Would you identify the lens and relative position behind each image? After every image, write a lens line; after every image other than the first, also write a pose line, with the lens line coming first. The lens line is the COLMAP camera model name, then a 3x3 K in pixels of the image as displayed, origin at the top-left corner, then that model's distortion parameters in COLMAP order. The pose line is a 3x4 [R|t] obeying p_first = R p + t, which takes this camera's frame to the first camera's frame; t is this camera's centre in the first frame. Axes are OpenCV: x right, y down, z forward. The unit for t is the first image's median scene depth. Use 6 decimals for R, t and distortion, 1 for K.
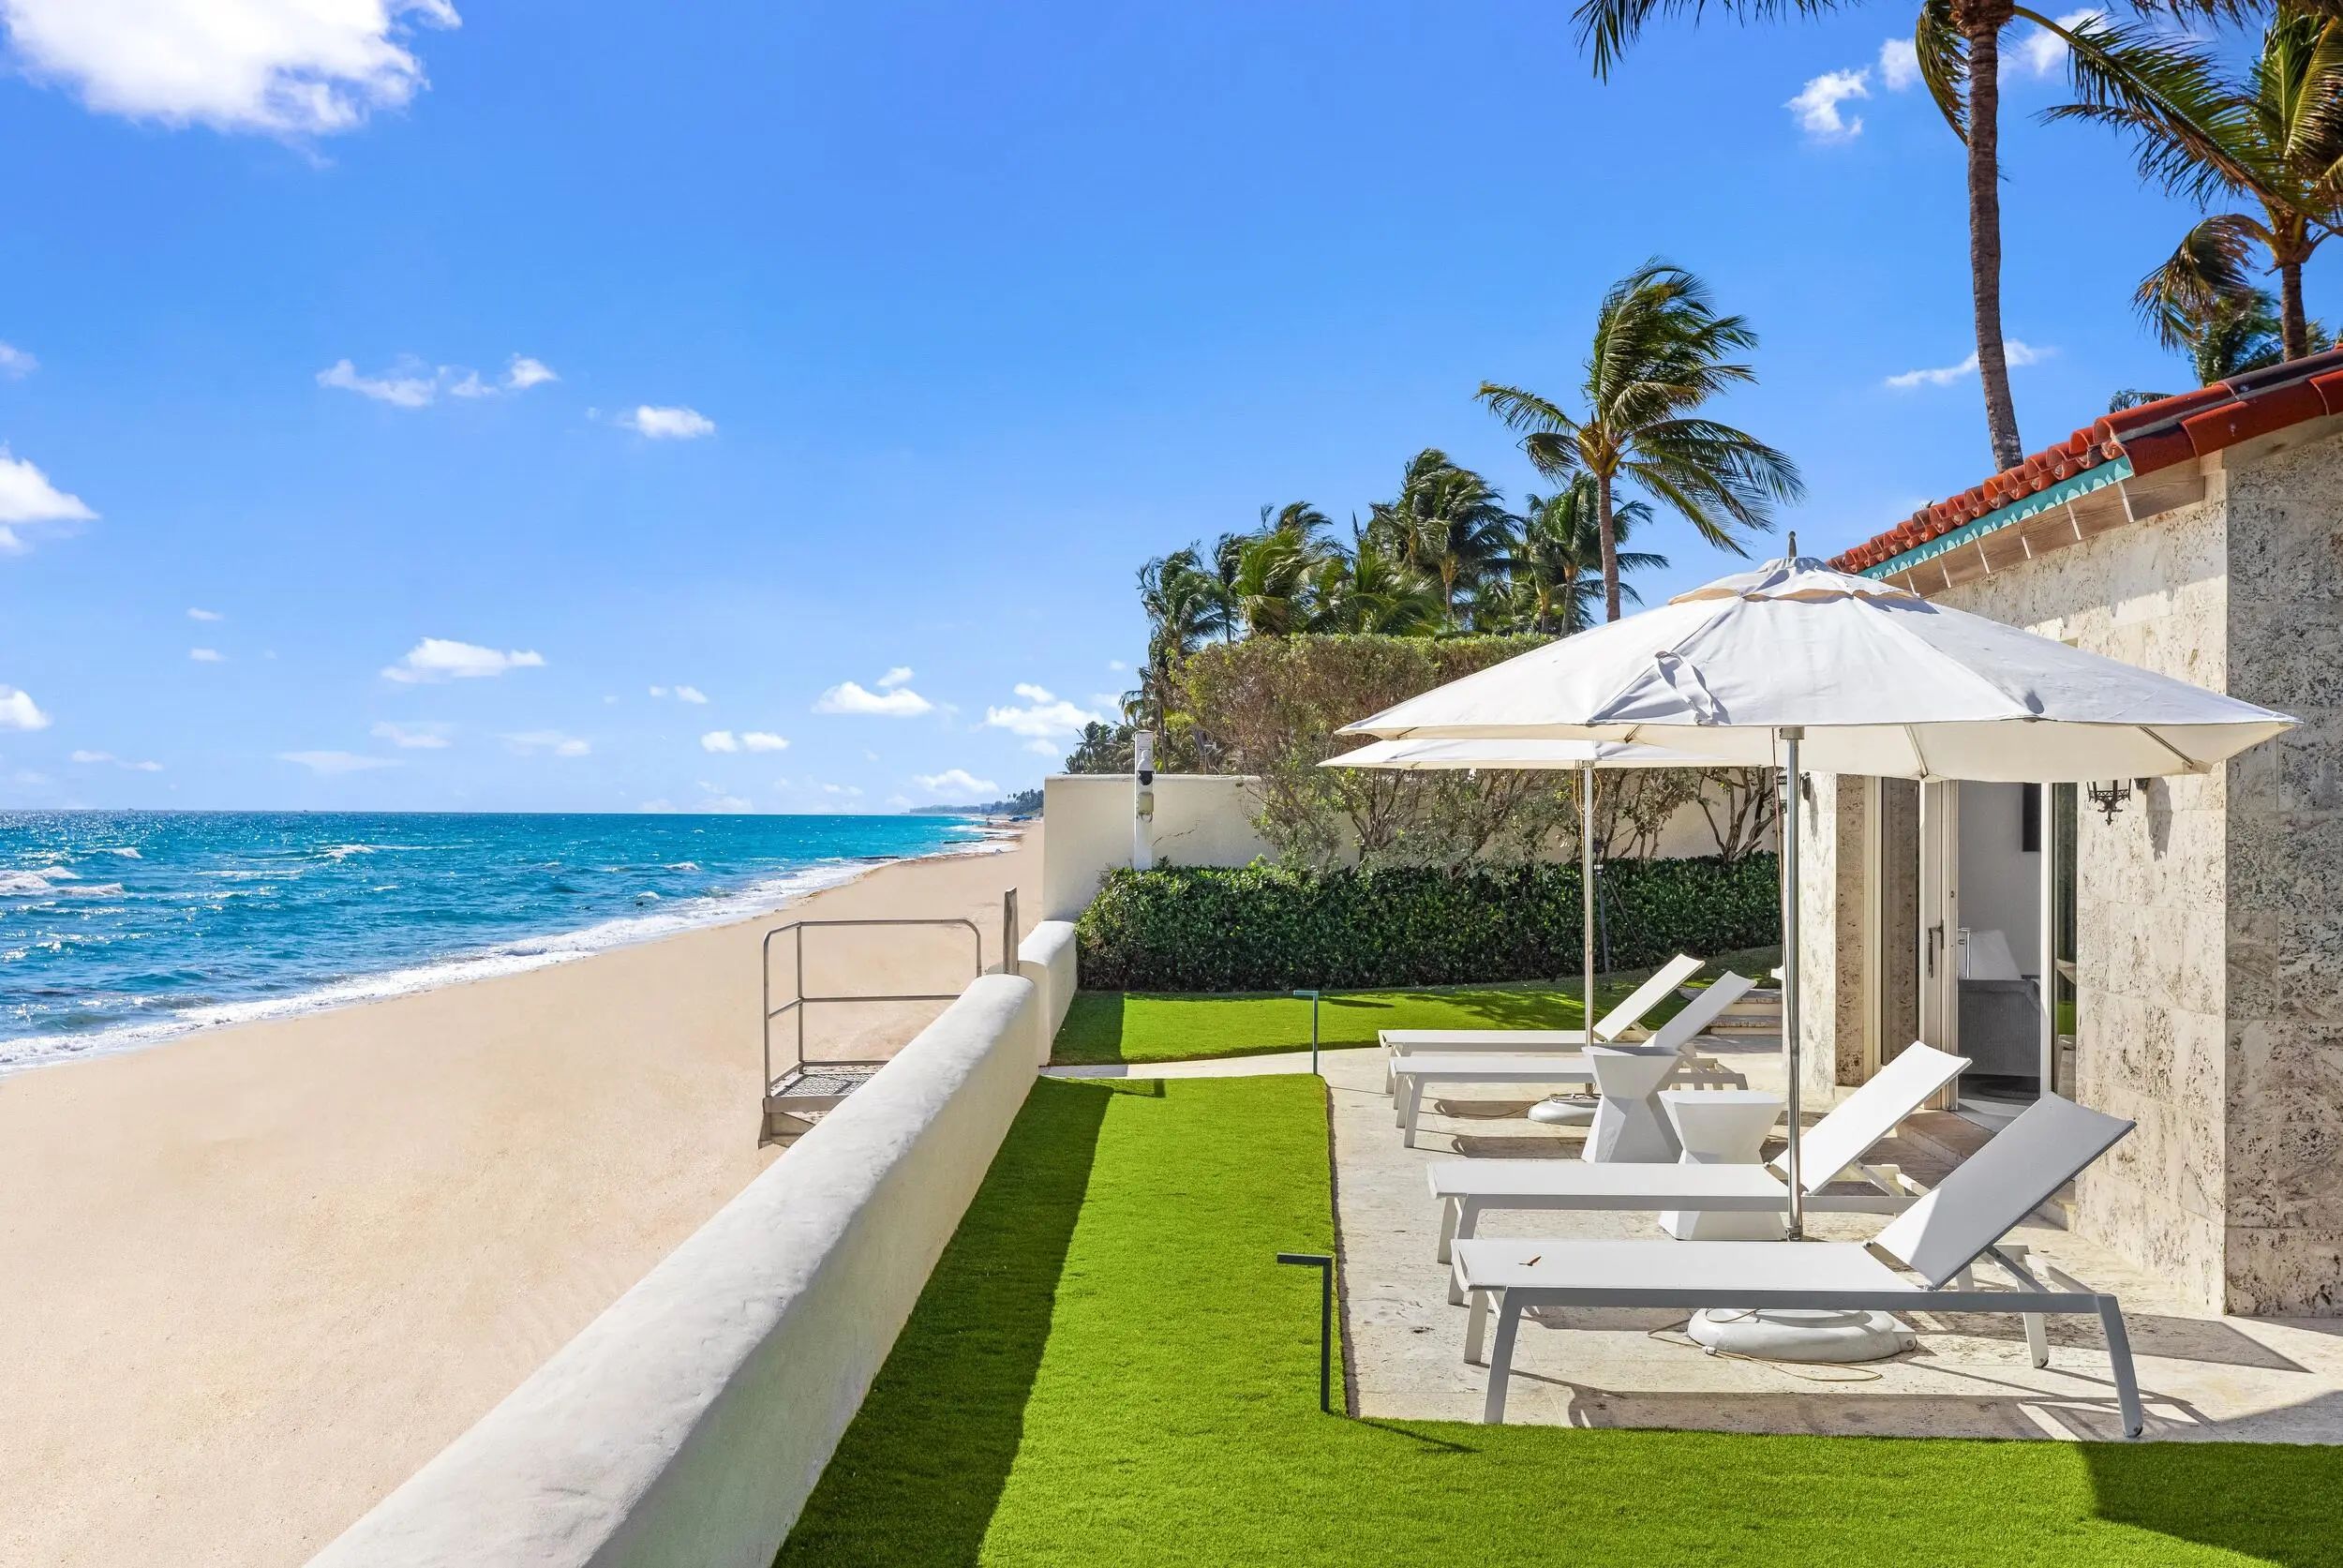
lens RADIAL K [[4723.8, 0, 1171.5], [0, 4723.8, 784.0], [0, 0, 1]] dist [0.062614, 0.152874]
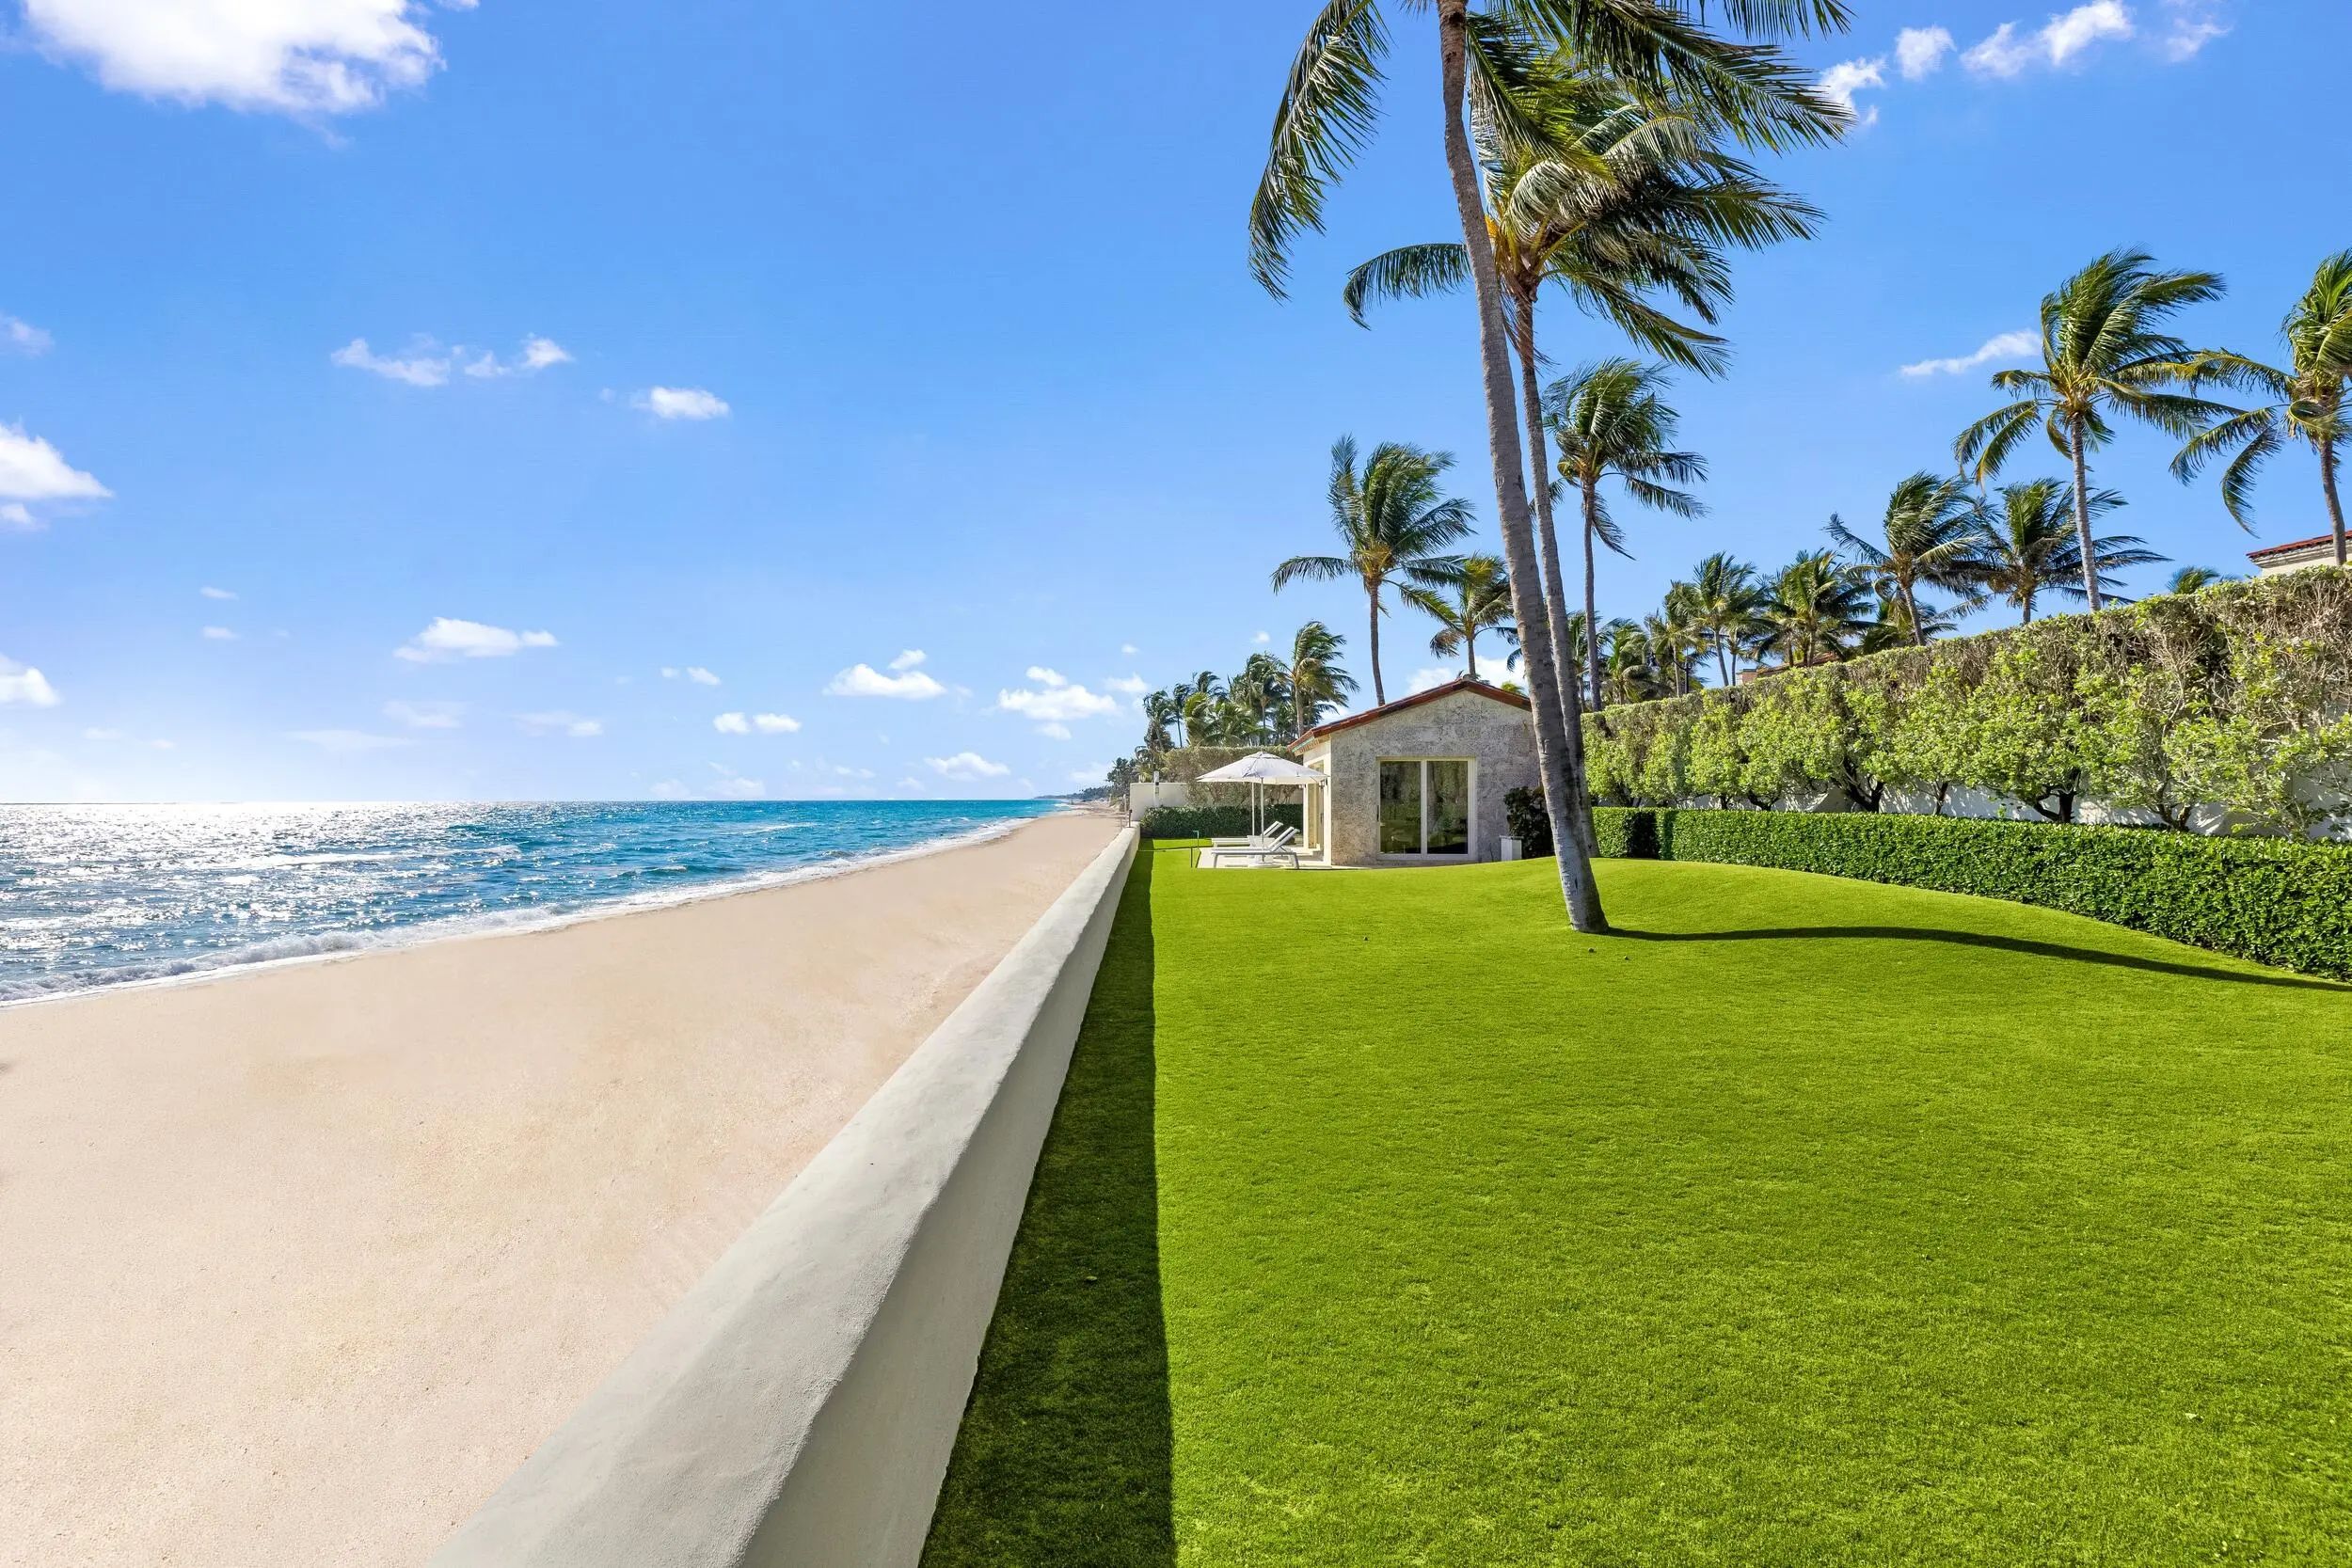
lens RADIAL K [[1094.2, 0, 1176.0], [0, 1094.2, 784.0], [0, 0, 1]] dist [-0.002238, -0.000499]
pose [[0.999781, 0.006403, 0.019909, -0.006079], [-0.006368, 0.999978, -0.001862, 0.003766], [-0.019920, 0.001735, 0.999800, 0.766377]]
